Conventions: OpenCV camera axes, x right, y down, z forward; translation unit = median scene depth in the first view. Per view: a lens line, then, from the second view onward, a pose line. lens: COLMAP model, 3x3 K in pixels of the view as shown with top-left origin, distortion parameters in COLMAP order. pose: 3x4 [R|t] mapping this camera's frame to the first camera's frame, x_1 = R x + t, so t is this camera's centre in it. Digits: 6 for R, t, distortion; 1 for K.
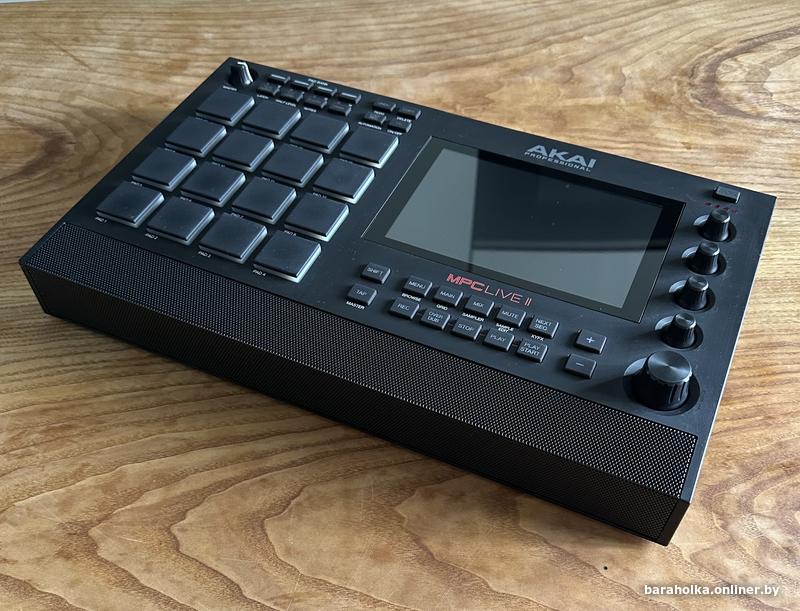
lens RADIAL K [[807.0, 0, 407.5], [0, 807.0, 402.0], [0, 0, 1]] dist [0.098113, -0.207269]
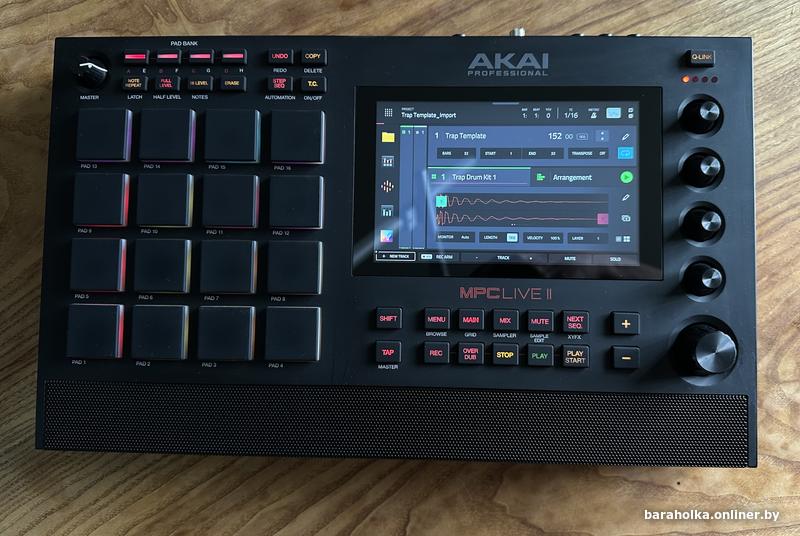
lens RADIAL K [[654.7, 0, 418.5], [0, 654.7, 260.1], [0, 0, 1]] dist [-0.010102, -0.007930]
pose [[0.917039, -0.398797, 0.000229, 0.014793], [0.337468, 0.776319, 0.532395, -0.438795], [-0.212495, -0.488150, 0.846496, 0.271873]]
